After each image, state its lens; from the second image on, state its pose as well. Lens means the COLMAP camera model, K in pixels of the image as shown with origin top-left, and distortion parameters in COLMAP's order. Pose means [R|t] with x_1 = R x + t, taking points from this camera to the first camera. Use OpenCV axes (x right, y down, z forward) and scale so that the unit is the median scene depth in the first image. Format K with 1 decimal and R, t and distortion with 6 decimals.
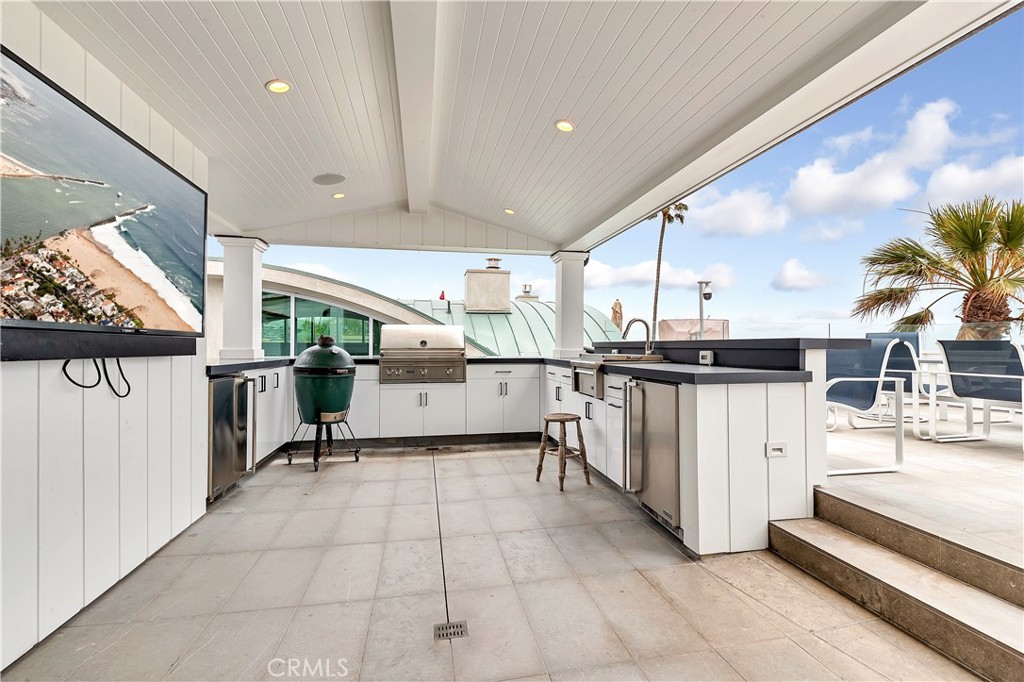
lens RADIAL K [[467.2, 0, 515.0], [0, 467.2, 351.9], [0, 0, 1]] dist [-0.006617, -0.003347]
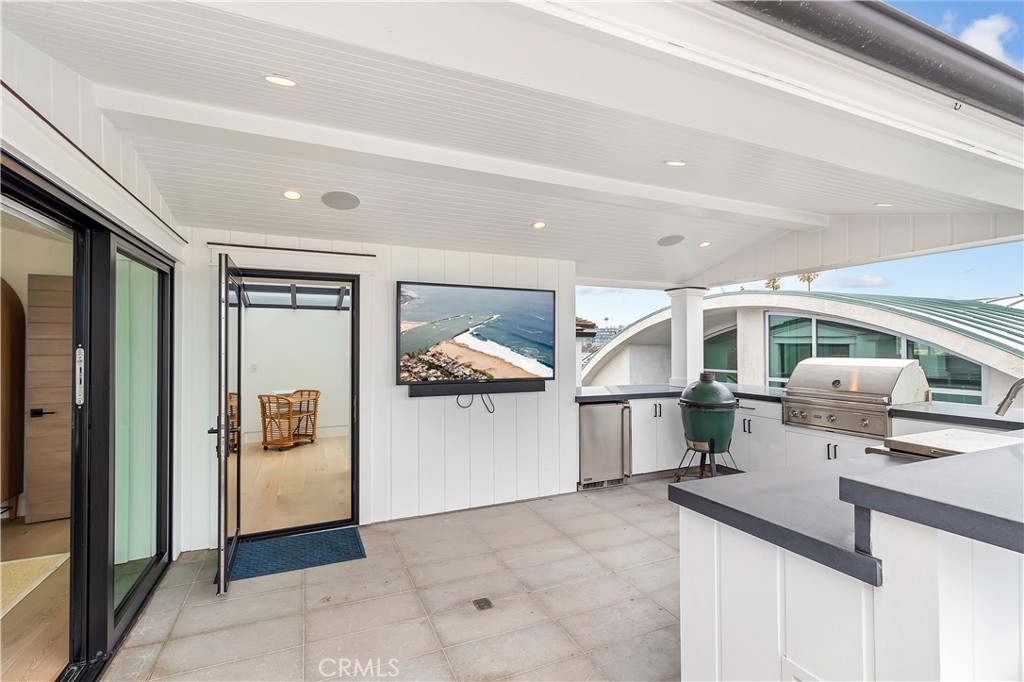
lens RADIAL K [[452.8, 0, 510.7], [0, 452.8, 347.9], [0, 0, 1]] dist [-0.003715, -0.001328]
pose [[0.214728, -0.009738, -0.976625, 1.173552], [-0.008202, 0.999897, -0.011774, -0.172679], [0.976640, 0.010538, 0.214626, 0.711050]]
